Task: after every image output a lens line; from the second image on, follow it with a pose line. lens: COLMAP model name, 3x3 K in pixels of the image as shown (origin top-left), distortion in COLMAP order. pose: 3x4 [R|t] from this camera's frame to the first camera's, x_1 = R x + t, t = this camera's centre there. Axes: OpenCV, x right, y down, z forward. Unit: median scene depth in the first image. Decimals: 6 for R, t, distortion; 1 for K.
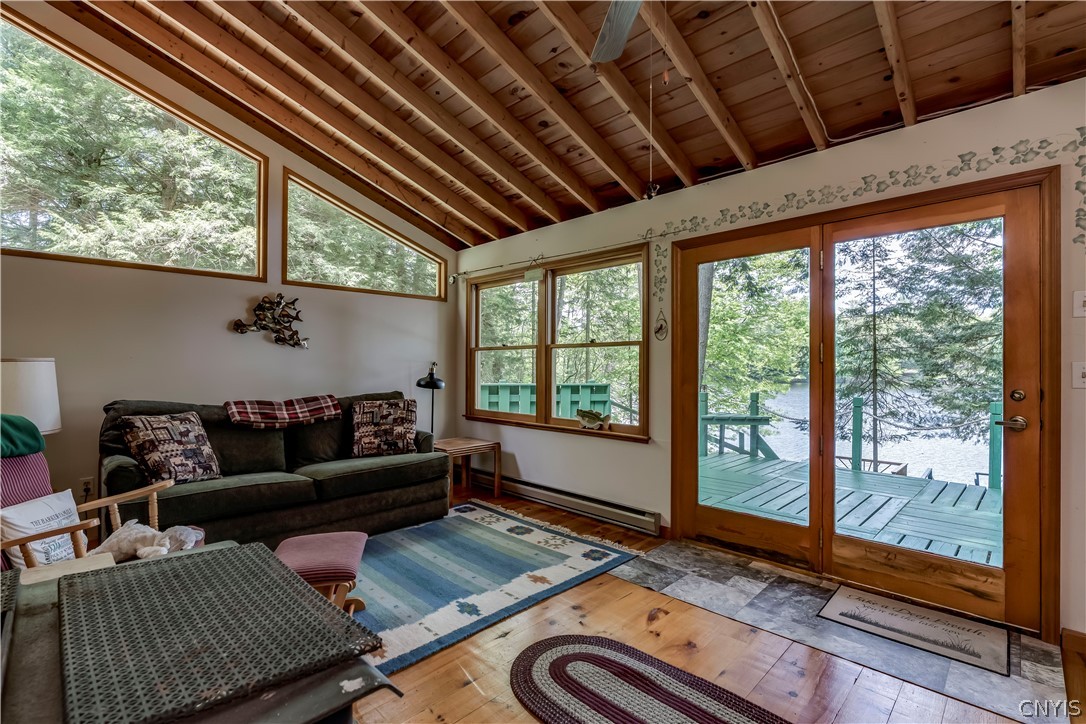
lens RADIAL K [[483.0, 0, 543.0], [0, 483.0, 362.0], [0, 0, 1]] dist [0.000229, 0.000230]
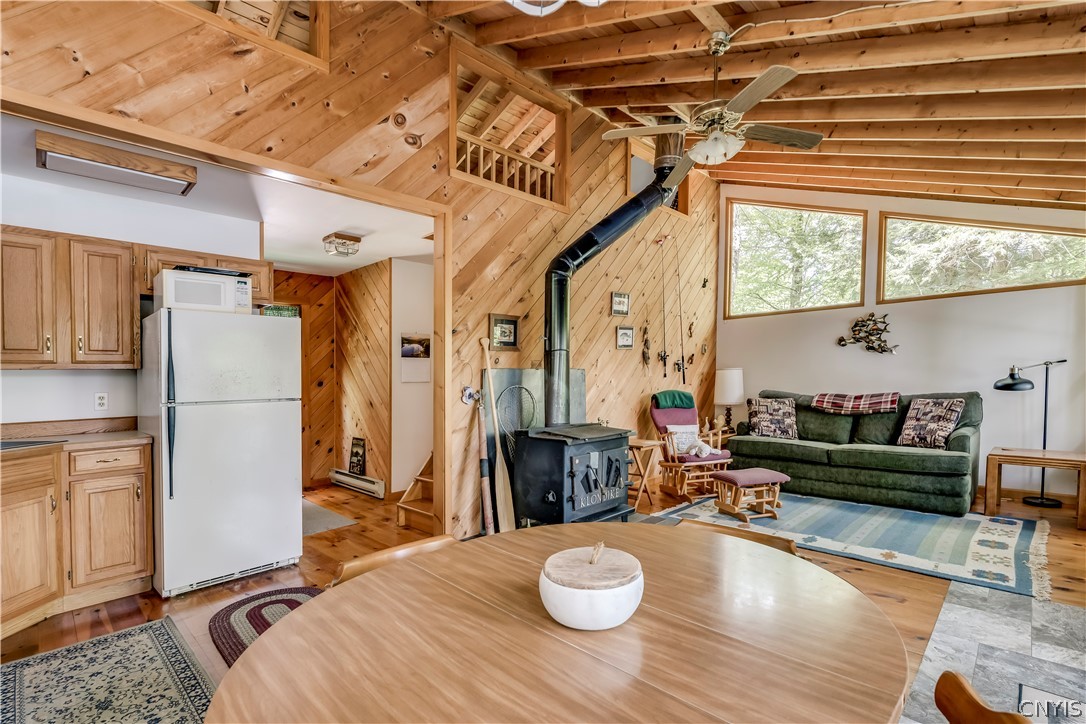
lens RADIAL K [[506.3, 0, 578.6], [0, 506.3, 361.3], [0, 0, 1]] dist [-0.000719, 0.000100]
pose [[0.048987, -0.030759, -0.998326, 0.954013], [0.030027, 0.999119, -0.029310, 0.005001], [0.998348, -0.028541, 0.049868, 0.185538]]
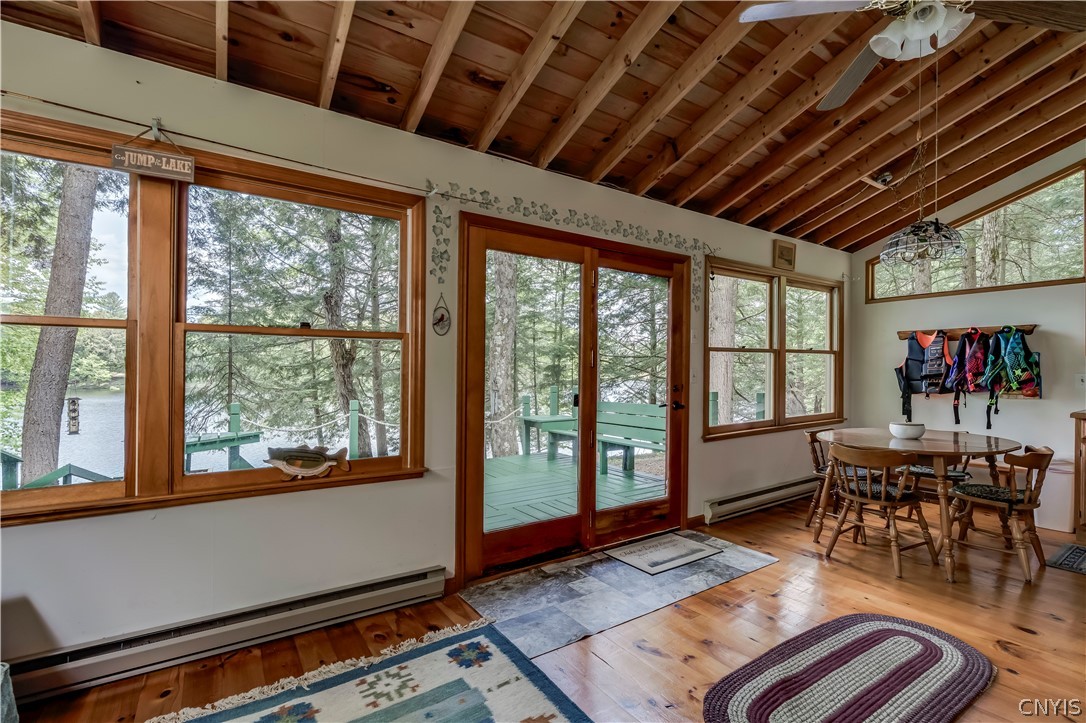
lens RADIAL K [[496.6, 0, 542.2], [0, 496.6, 369.8], [0, 0, 1]] dist [-0.002349, 0.000423]
pose [[0.201811, 0.003238, 0.979419, -0.500746], [-0.011655, 0.999932, -0.000904, 0.008377], [-0.979355, -0.011232, 0.201834, 0.717459]]
